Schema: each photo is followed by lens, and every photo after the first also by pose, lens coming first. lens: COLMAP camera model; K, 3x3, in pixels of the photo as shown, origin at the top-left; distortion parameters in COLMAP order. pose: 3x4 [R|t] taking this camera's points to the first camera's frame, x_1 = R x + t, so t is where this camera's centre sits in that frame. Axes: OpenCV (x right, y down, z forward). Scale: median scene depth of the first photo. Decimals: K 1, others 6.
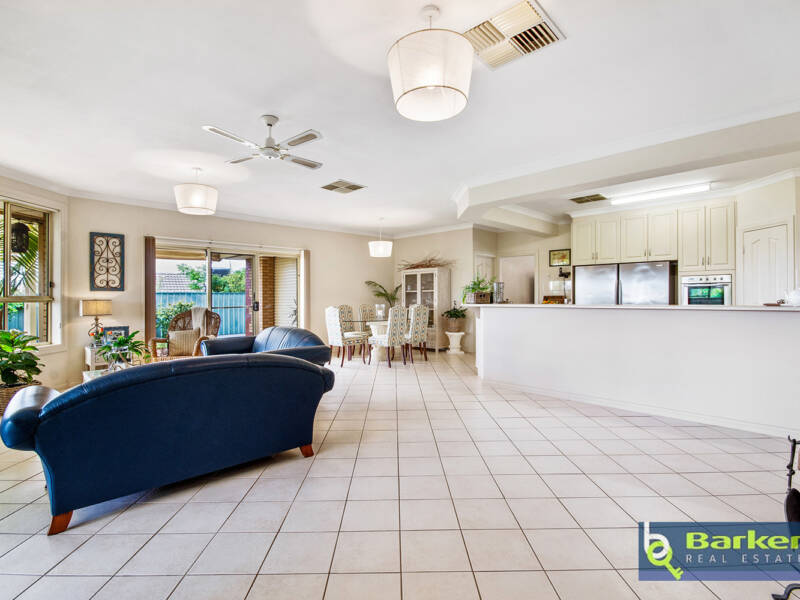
lens RADIAL K [[381.5, 0, 400.0], [0, 381.5, 300.0], [0, 0, 1]] dist [-0.000455, -0.000170]
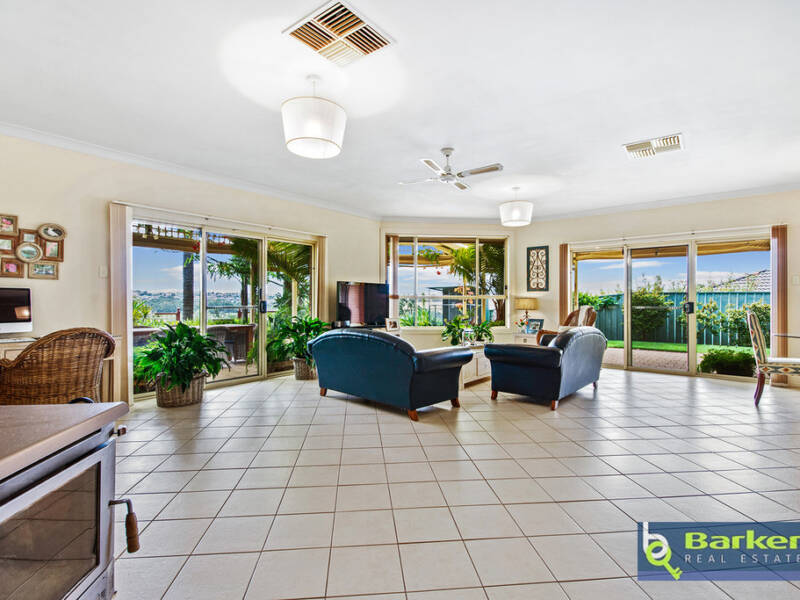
lens RADIAL K [[390.6, 0, 400.1], [0, 390.6, 297.5], [0, 0, 1]] dist [0.021555, 0.000446]
pose [[0.110990, 0.005838, -0.993804, 0.502420], [-0.014555, 0.999885, 0.004248, -0.001470], [0.993715, 0.013993, 0.111062, 0.395348]]
